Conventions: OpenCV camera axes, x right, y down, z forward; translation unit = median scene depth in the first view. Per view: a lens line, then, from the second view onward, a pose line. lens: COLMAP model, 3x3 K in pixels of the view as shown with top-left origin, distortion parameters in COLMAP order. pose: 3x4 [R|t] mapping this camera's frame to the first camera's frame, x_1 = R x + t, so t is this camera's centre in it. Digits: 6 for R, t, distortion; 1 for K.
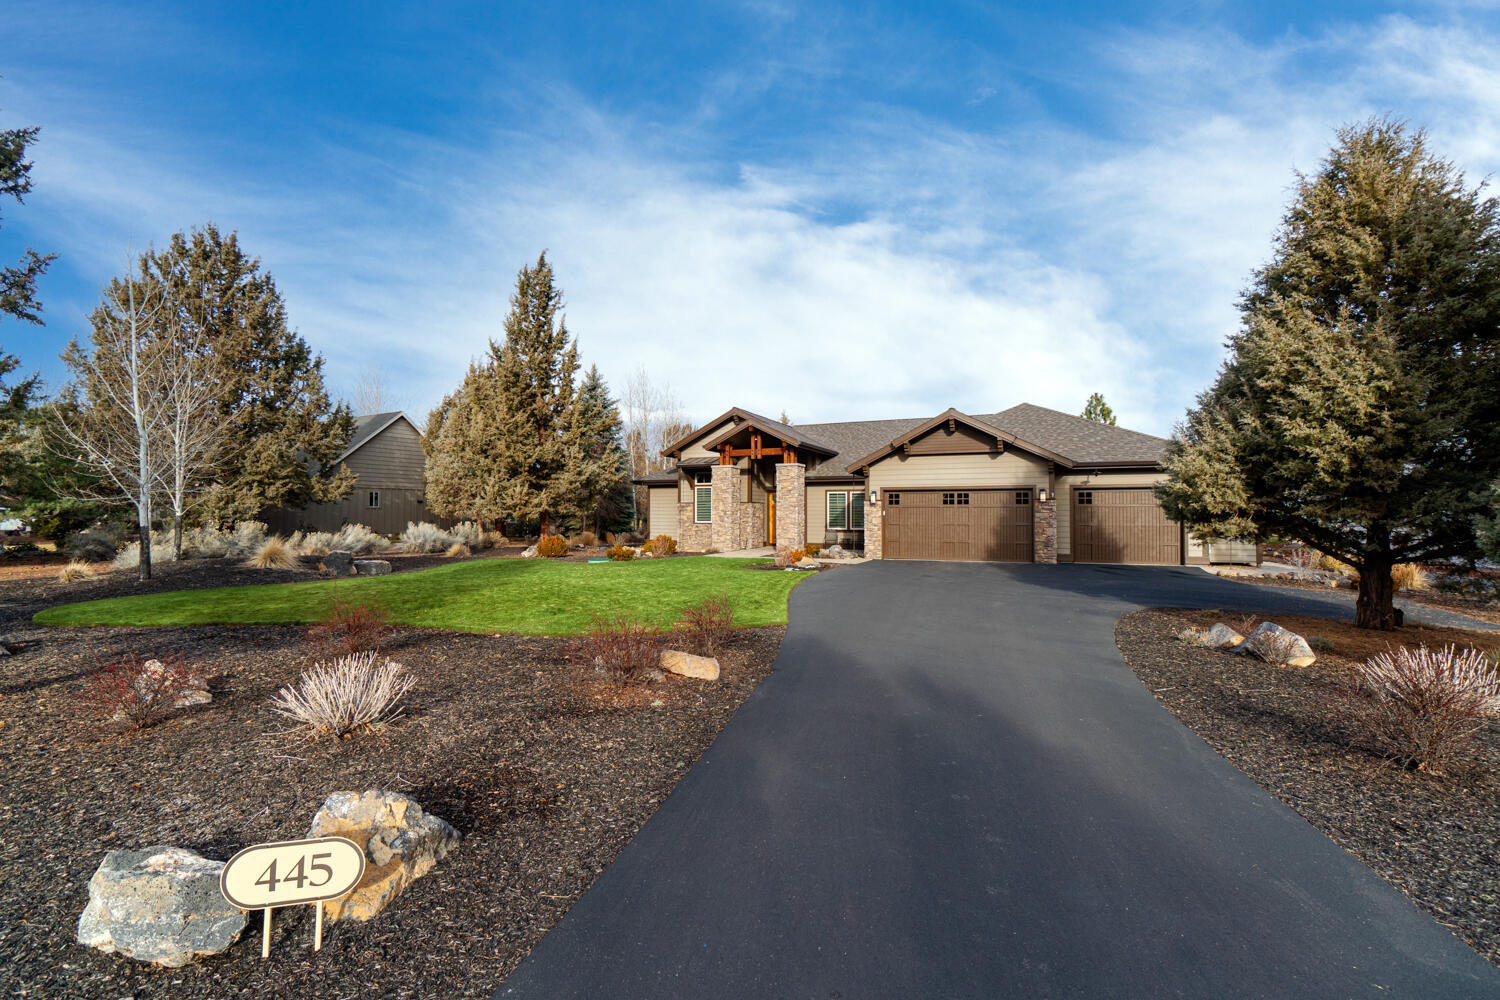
lens RADIAL K [[660.2, 0, 748.0], [0, 660.2, 520.7], [0, 0, 1]] dist [-0.001699, -0.000218]
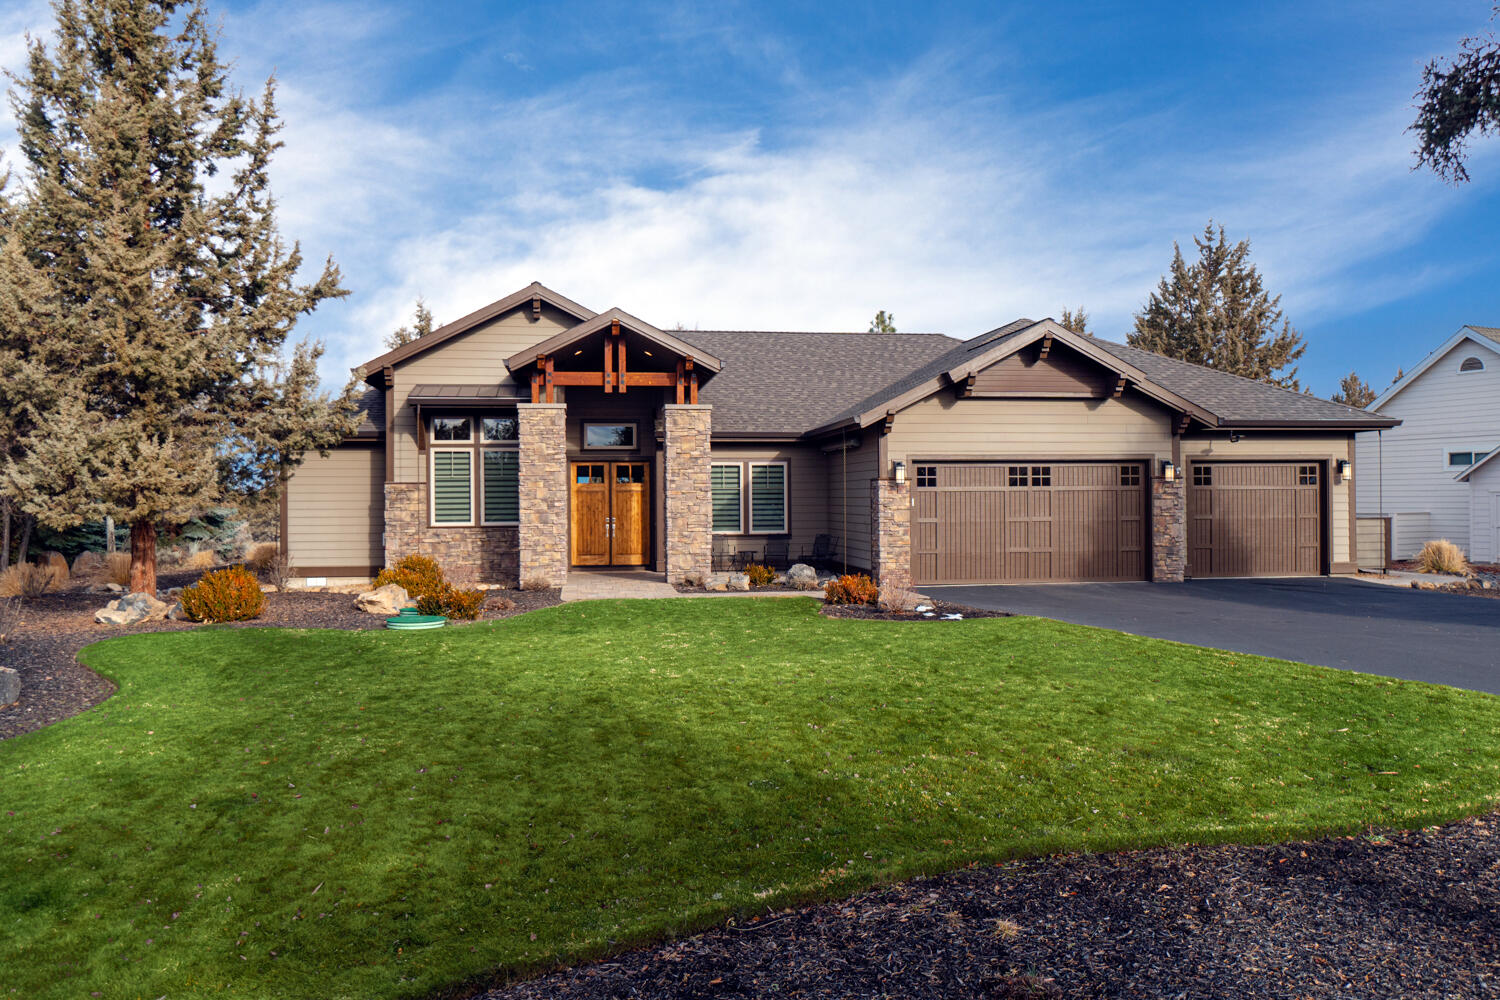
lens RADIAL K [[1176.9, 0, 748.7], [0, 1176.9, 549.4], [0, 0, 1]] dist [-0.002910, -0.003354]
pose [[0.850284, -0.028779, 0.525537, -0.362880], [0.013509, 0.999368, 0.032870, -0.005371], [-0.526151, -0.020850, 0.850135, 0.209165]]
